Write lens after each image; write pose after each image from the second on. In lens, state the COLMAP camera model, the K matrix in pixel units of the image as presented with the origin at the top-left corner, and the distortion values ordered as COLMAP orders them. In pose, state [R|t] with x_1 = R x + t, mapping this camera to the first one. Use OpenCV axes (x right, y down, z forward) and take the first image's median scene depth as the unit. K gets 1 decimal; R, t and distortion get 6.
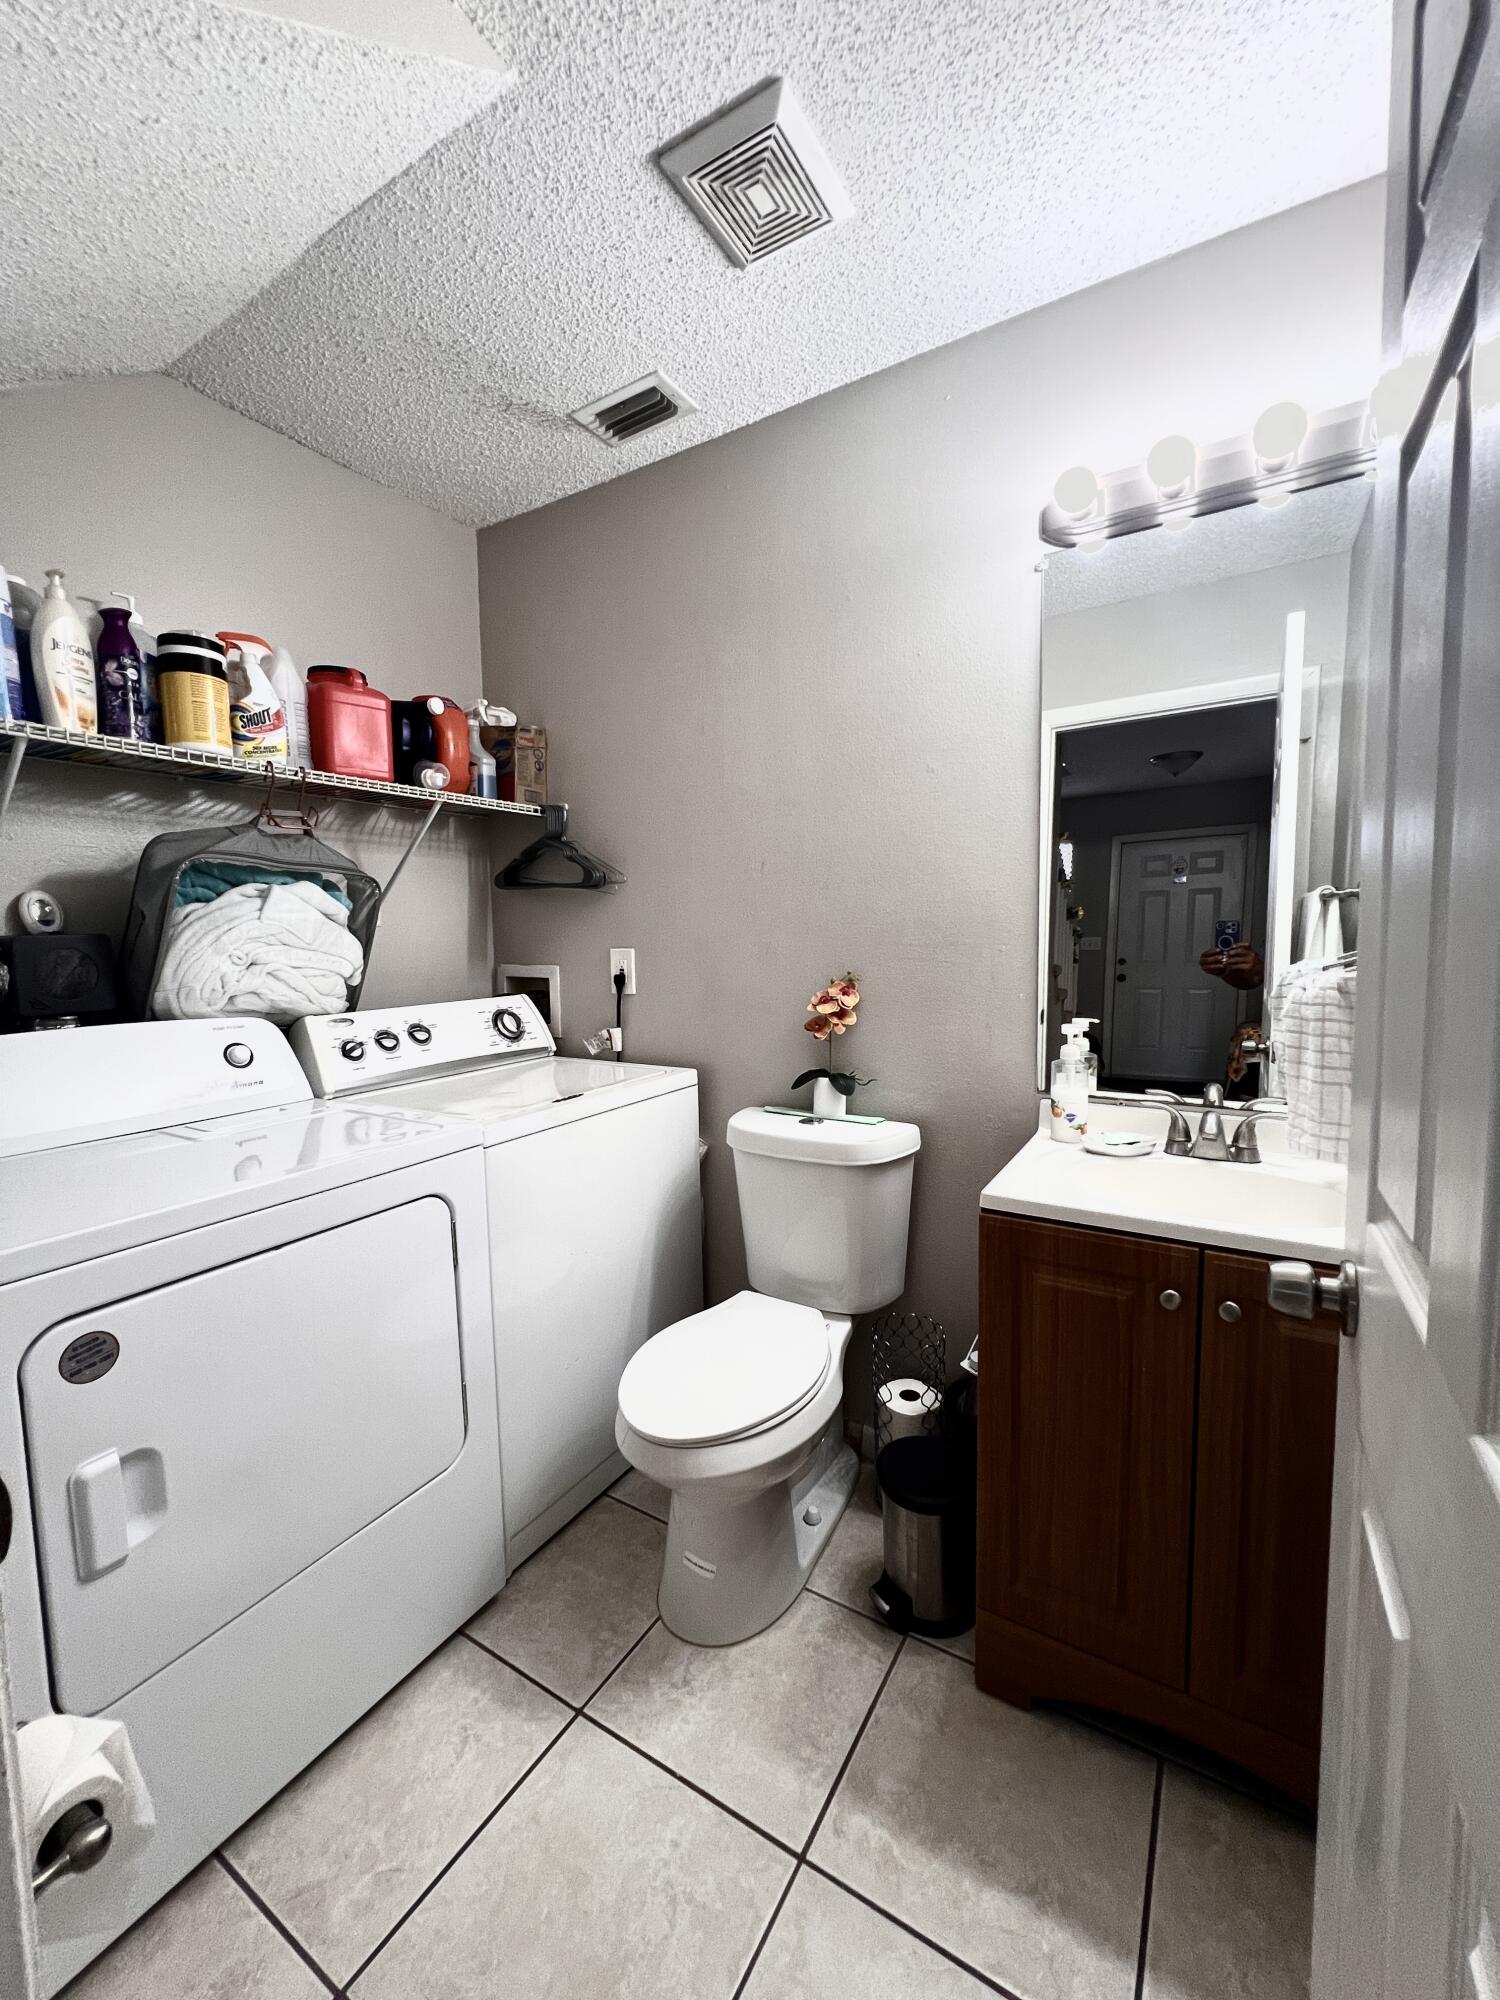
lens RADIAL K [[804.4, 0, 749.4], [0, 804.4, 1000.7], [0, 0, 1]] dist [0.000360, 0.000299]
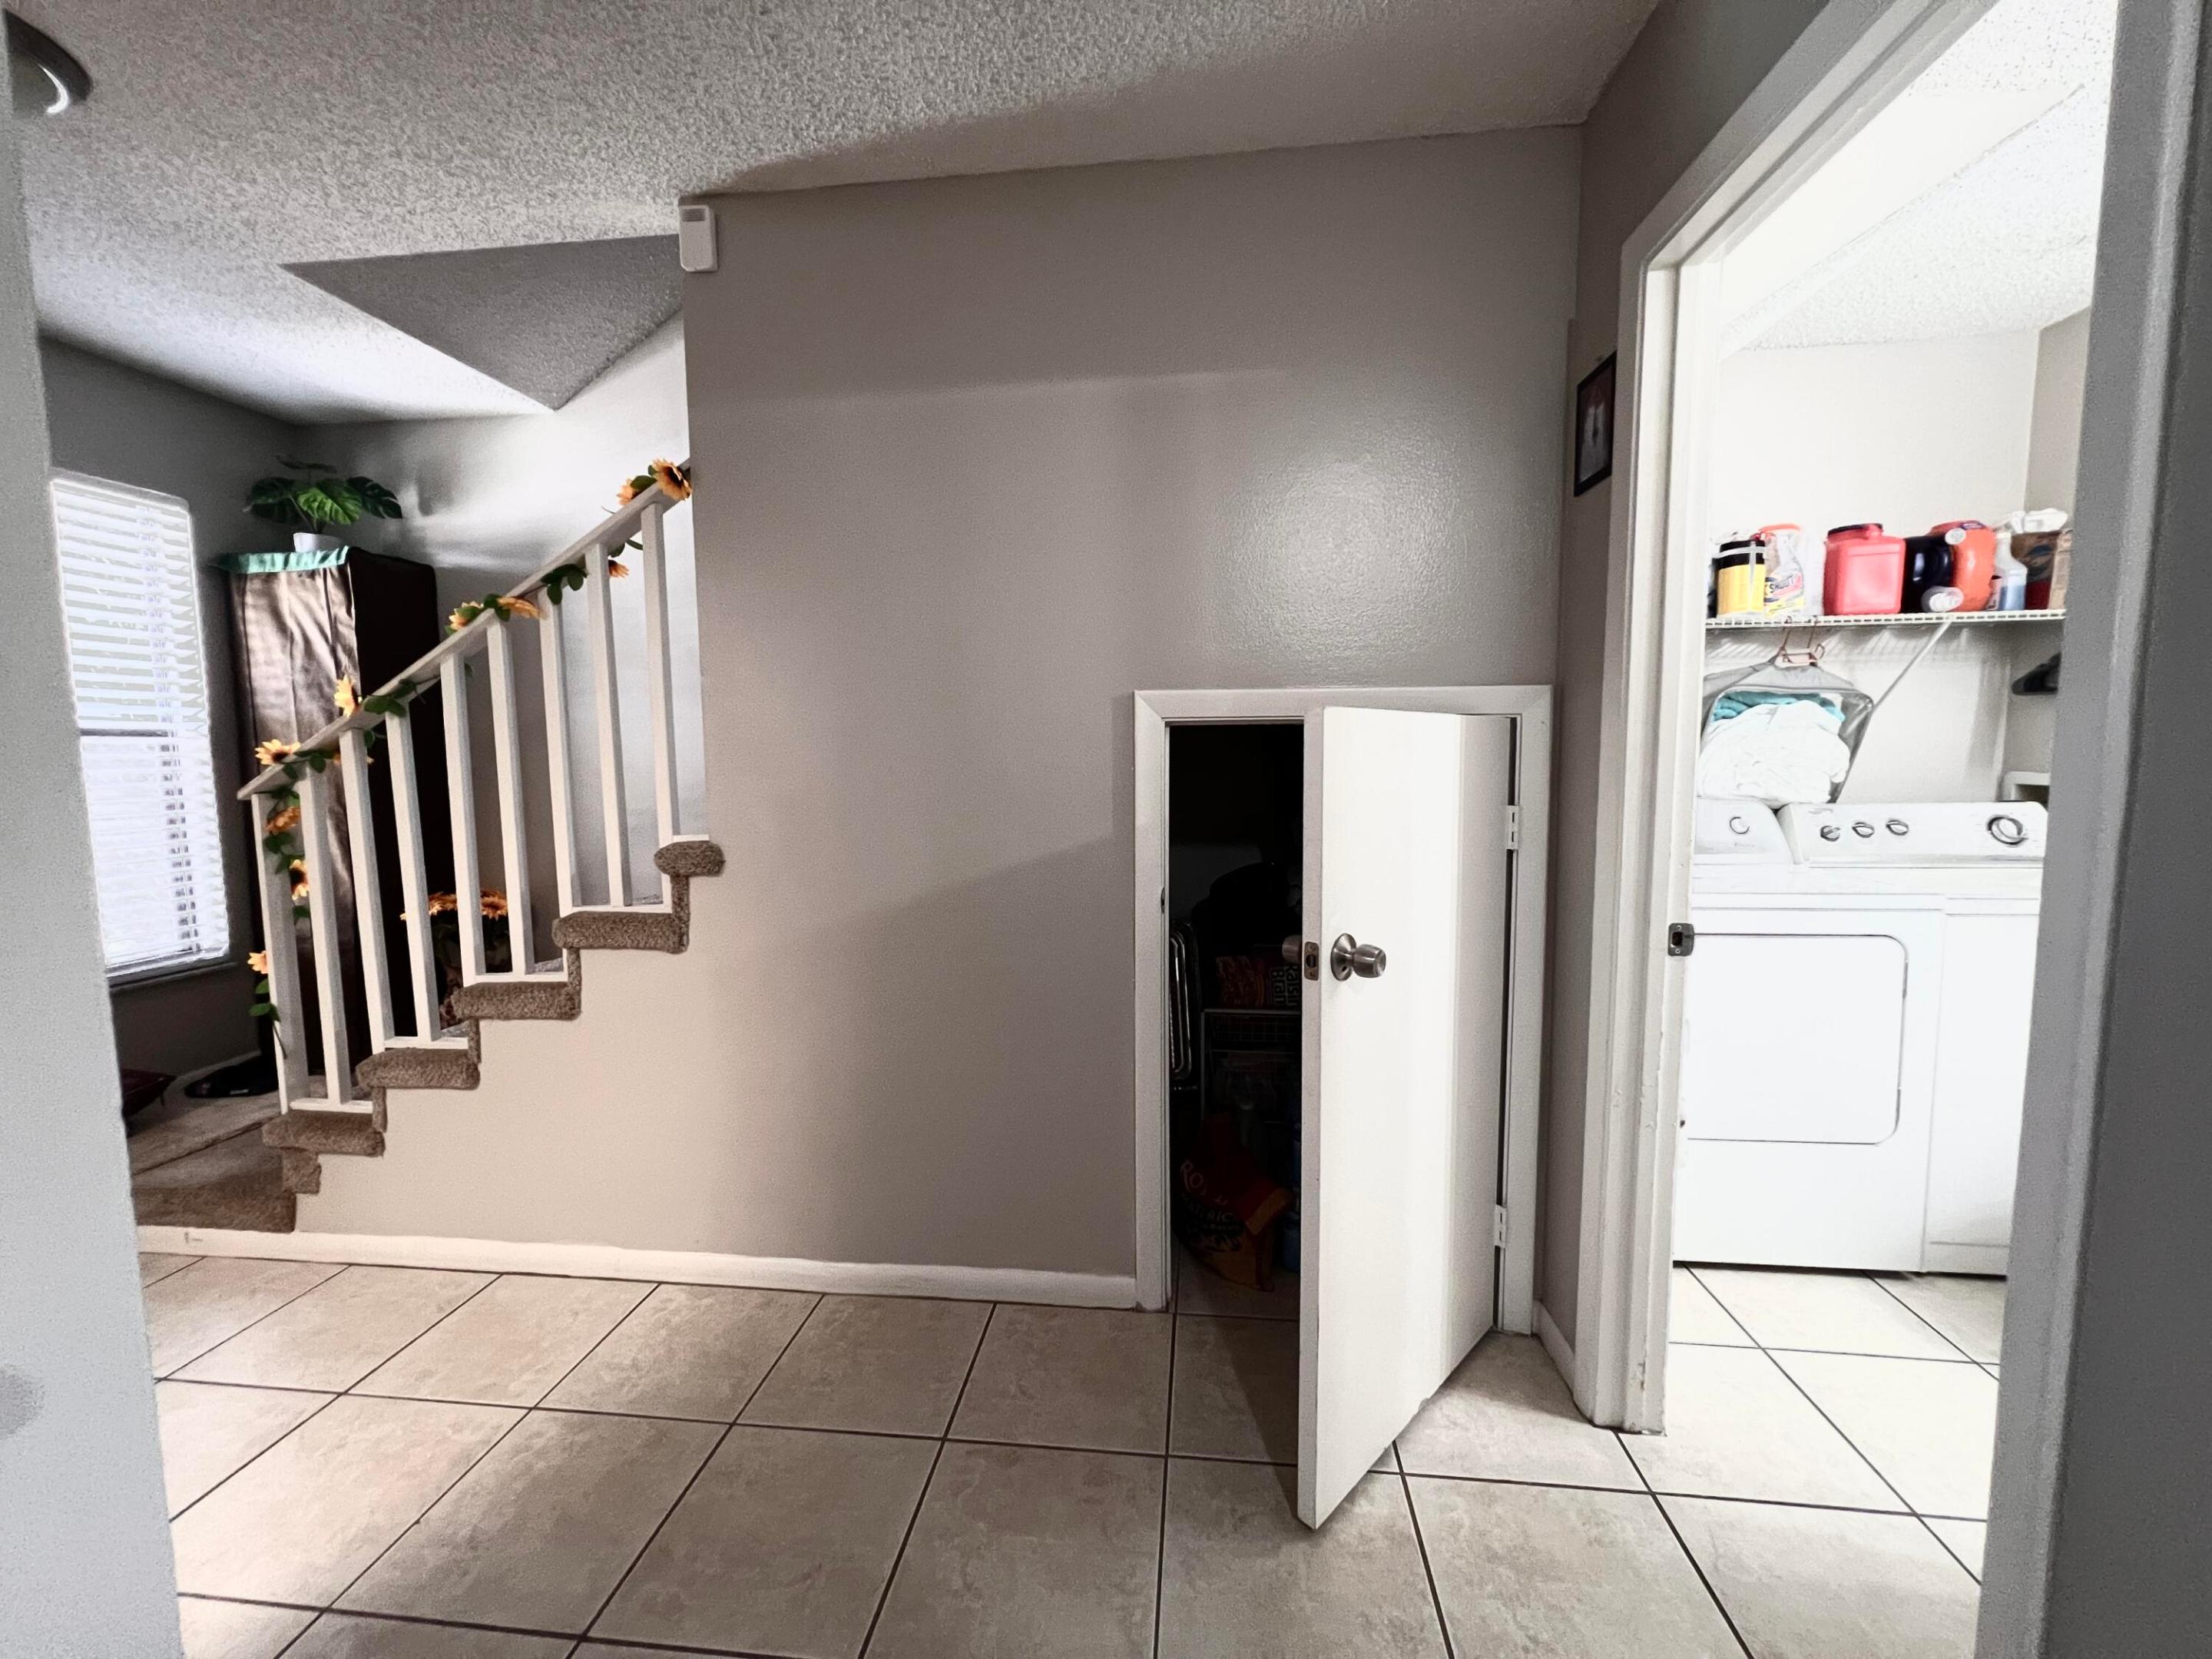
lens RADIAL K [[889.7, 0, 1108.9], [0, 889.7, 821.9], [0, 0, 1]] dist [0.000360, 0.000299]
pose [[0.426536, 0.095186, -0.899448, 0.258839], [-0.073845, 0.994792, 0.070257, 0.027501], [0.901451, 0.036453, 0.431344, -0.578793]]
